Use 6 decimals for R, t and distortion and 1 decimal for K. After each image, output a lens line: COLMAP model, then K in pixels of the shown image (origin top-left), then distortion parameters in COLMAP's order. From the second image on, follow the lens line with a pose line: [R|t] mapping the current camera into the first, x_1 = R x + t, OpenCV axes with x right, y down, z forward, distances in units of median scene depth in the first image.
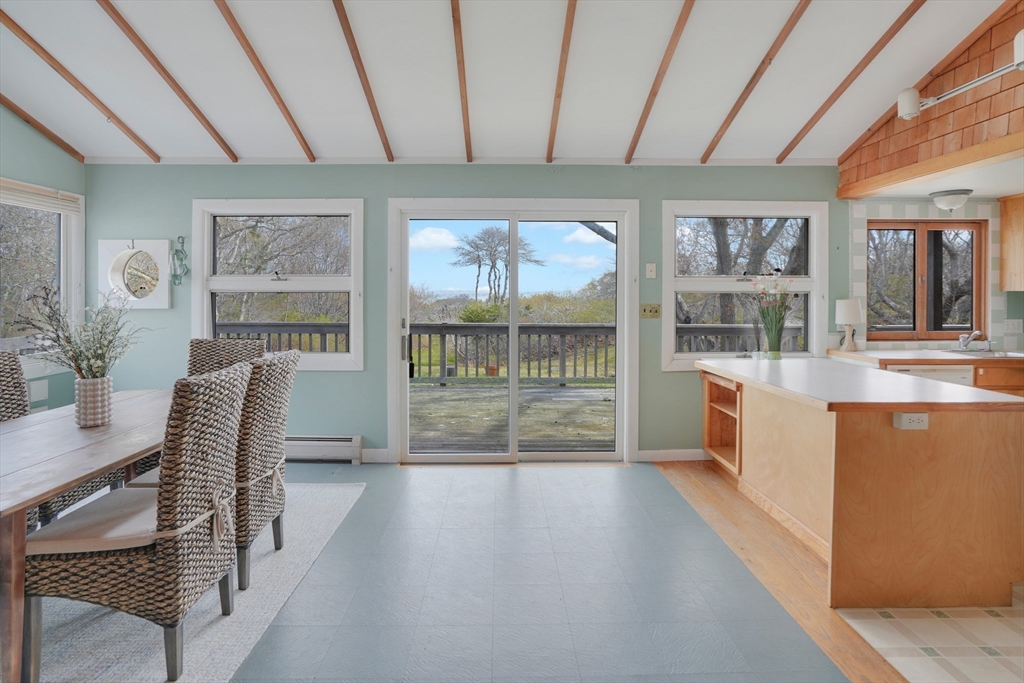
lens RADIAL K [[535.6, 0, 493.4], [0, 535.6, 293.1], [0, 0, 1]] dist [-0.016492, 0.001551]
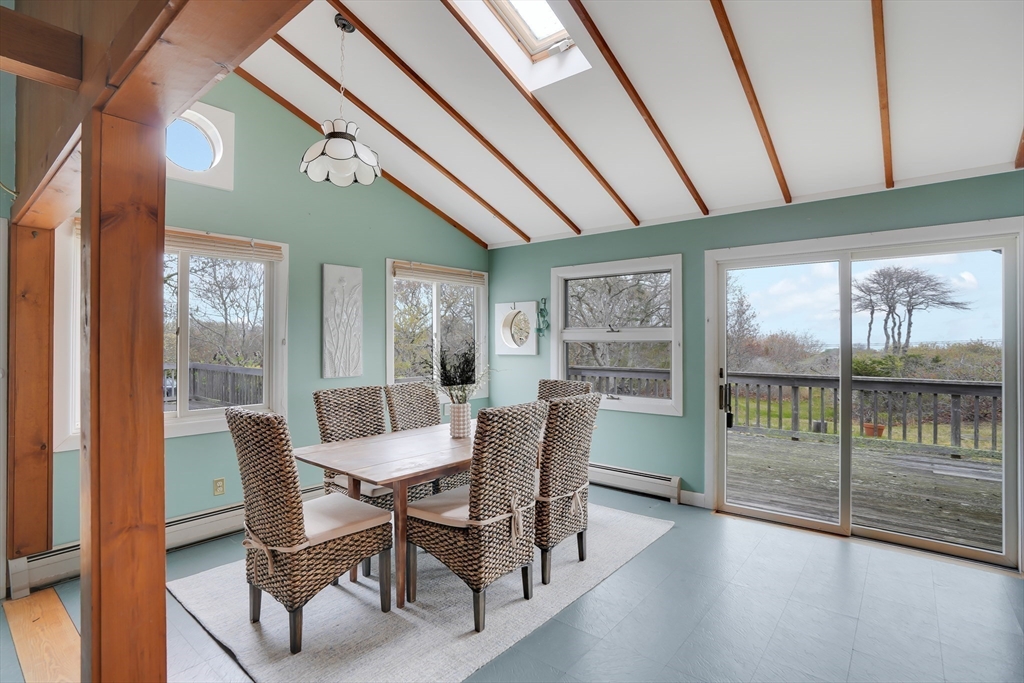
lens RADIAL K [[491.7, 0, 512.0], [0, 491.7, 341.5], [0, 0, 1]] dist [-0.055351, 0.019469]
pose [[0.779947, -0.001210, -0.625844, 0.178992], [0.000172, 0.999999, -0.001720, -0.002778], [0.625846, 0.001234, 0.779946, 0.071700]]
